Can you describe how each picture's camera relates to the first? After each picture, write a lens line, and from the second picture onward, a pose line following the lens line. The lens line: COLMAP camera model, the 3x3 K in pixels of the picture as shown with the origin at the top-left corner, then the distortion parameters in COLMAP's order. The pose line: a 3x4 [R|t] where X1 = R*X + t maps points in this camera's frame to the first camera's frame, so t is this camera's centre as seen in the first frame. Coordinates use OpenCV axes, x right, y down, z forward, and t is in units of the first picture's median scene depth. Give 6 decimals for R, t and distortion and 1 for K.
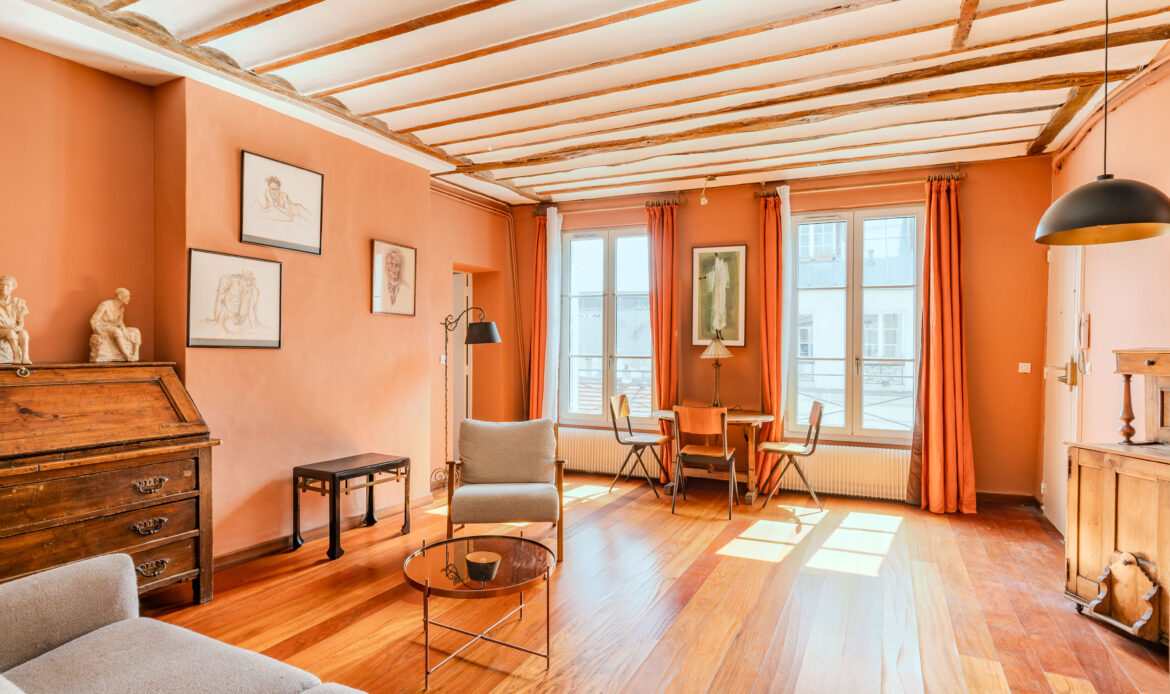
lens RADIAL K [[588.3, 0, 567.9], [0, 588.3, 347.3], [0, 0, 1]] dist [0.000652, -0.000837]
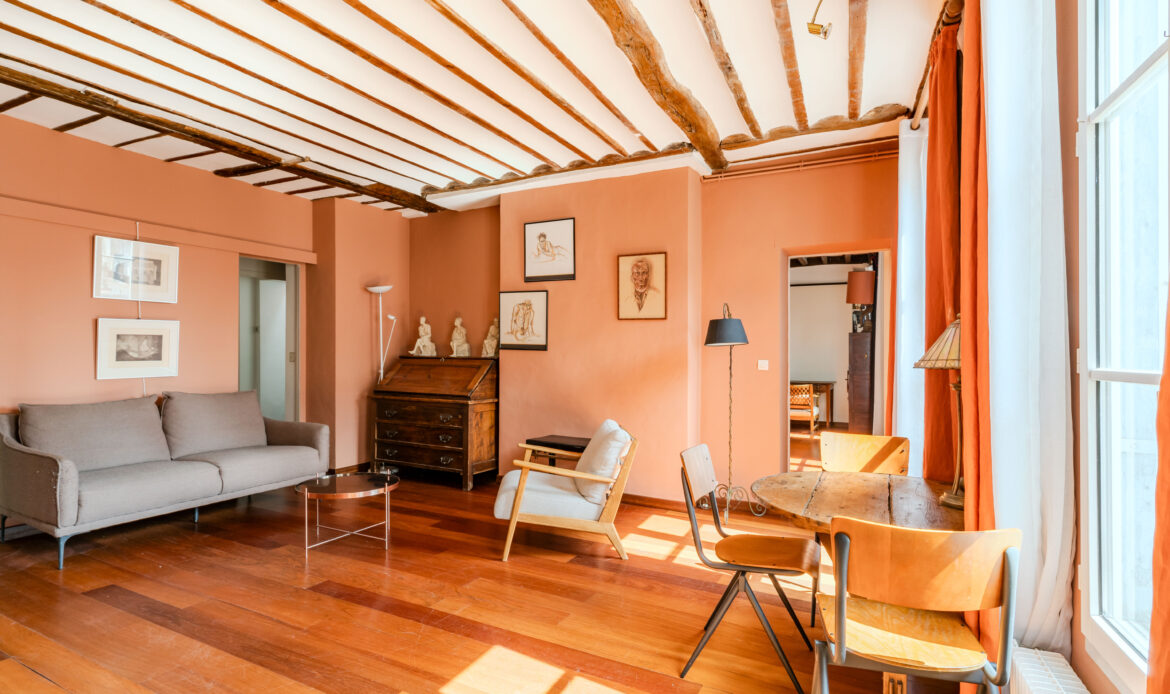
lens RADIAL K [[588.3, 0, 581.1], [0, 588.3, 335.6], [0, 0, 1]] dist [0.000652, -0.000837]
pose [[-0.001216, -0.036524, -0.999332, 0.776476], [-0.014397, 0.999230, -0.036503, 0.014074], [0.999896, 0.014343, -0.001741, 0.898544]]
